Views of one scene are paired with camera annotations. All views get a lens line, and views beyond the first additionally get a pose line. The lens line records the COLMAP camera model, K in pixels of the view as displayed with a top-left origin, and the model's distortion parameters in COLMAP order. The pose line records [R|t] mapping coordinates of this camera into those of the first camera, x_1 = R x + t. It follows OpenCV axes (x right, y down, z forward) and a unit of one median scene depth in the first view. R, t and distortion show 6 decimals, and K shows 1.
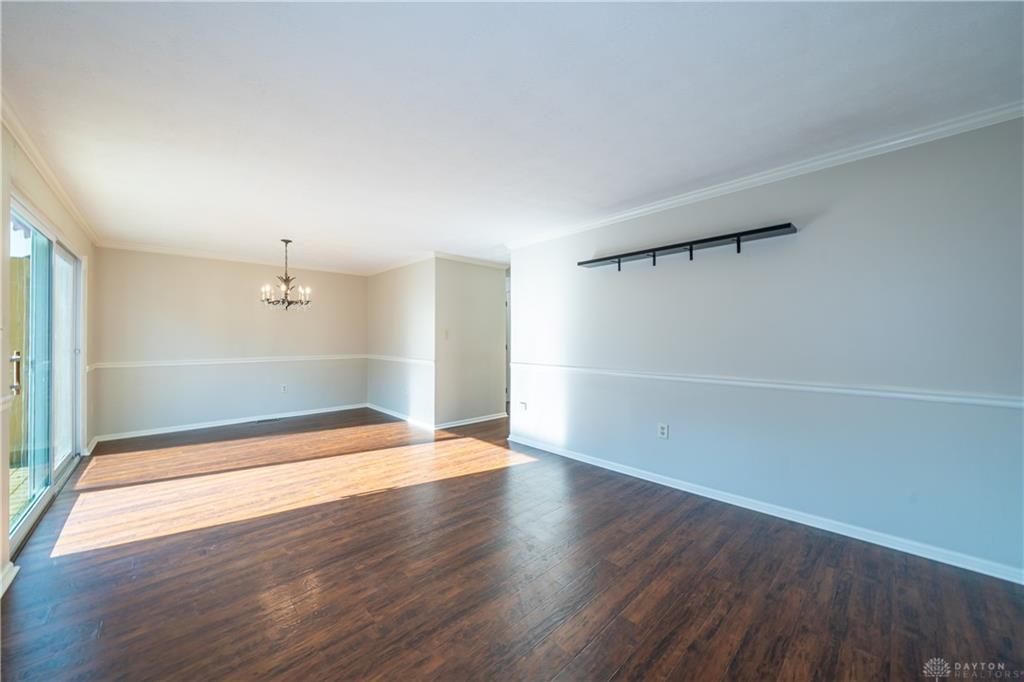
lens RADIAL K [[362.0, 0, 472.0], [0, 362.0, 337.1], [0, 0, 1]] dist [-0.011018, -0.000012]
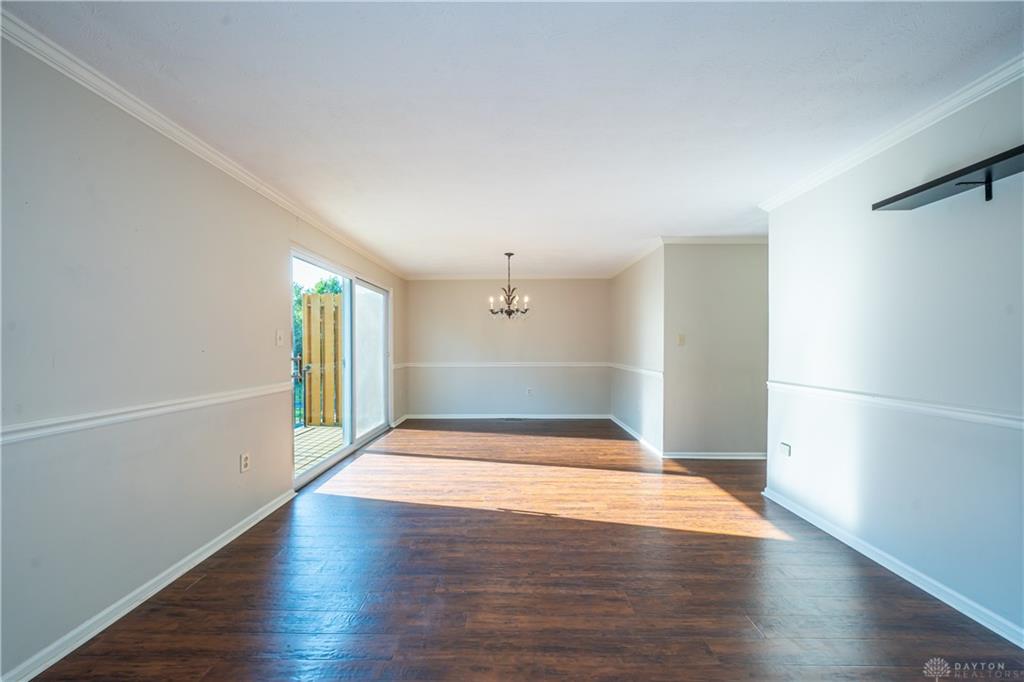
lens RADIAL K [[363.3, 0, 507.4], [0, 363.3, 340.6], [0, 0, 1]] dist [-0.005867, 0.000219]
pose [[0.747992, -0.011875, -0.663601, 0.232745], [0.004708, 0.999910, -0.012586, 0.004464], [0.663691, 0.006290, 0.747980, 0.214872]]
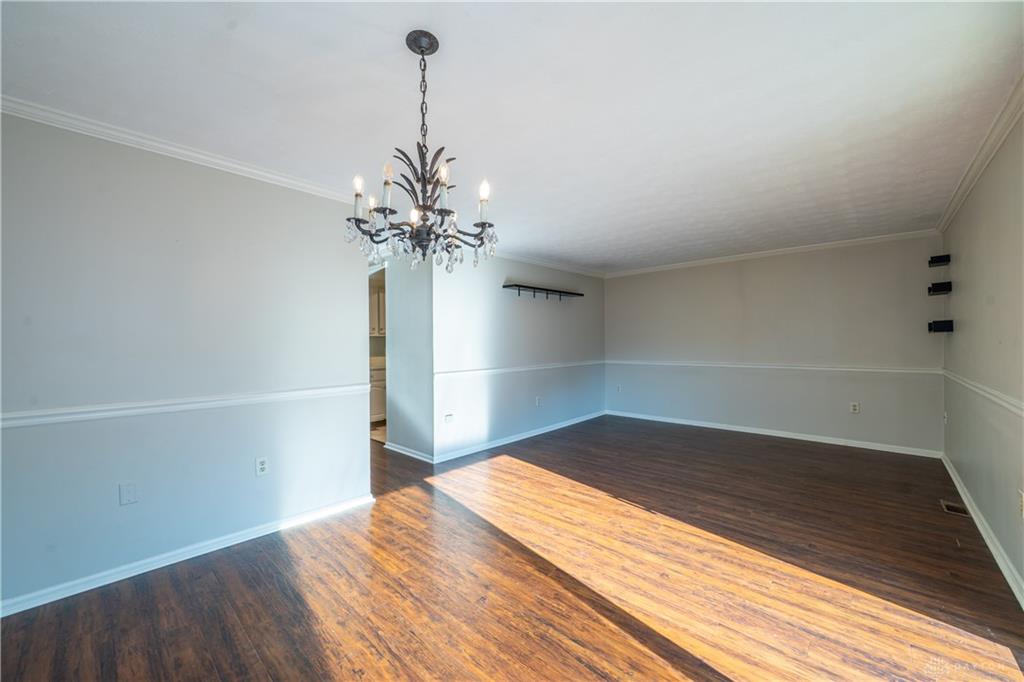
lens RADIAL K [[390.2, 0, 504.9], [0, 390.2, 338.9], [0, 0, 1]] dist [-0.003043, 0.000108]
pose [[-0.102529, 0.011046, 0.994669, -1.000980], [0.005125, 0.999931, -0.010576, 0.000944], [-0.994717, 0.004013, -0.102579, 1.117568]]
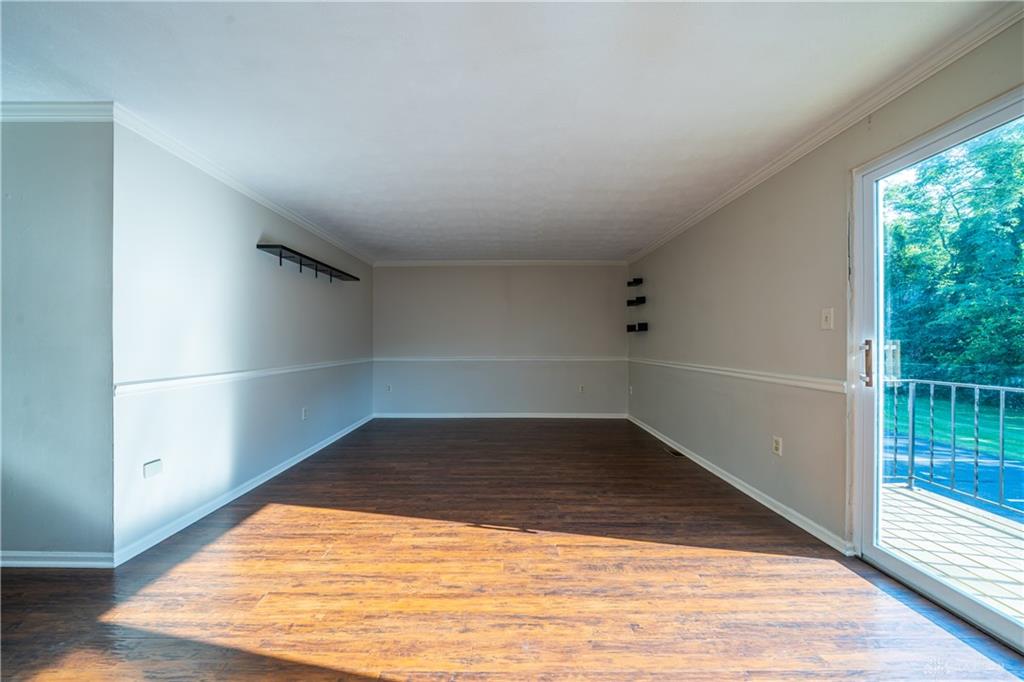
lens RADIAL K [[352.8, 0, 503.3], [0, 352.8, 343.5], [0, 0, 1]] dist [-0.008027, 0.000064]
pose [[-0.752086, 0.001047, 0.659064, -0.610424], [-0.001890, 0.999991, -0.003746, 0.029605], [-0.659062, -0.004063, -0.752078, 1.214753]]
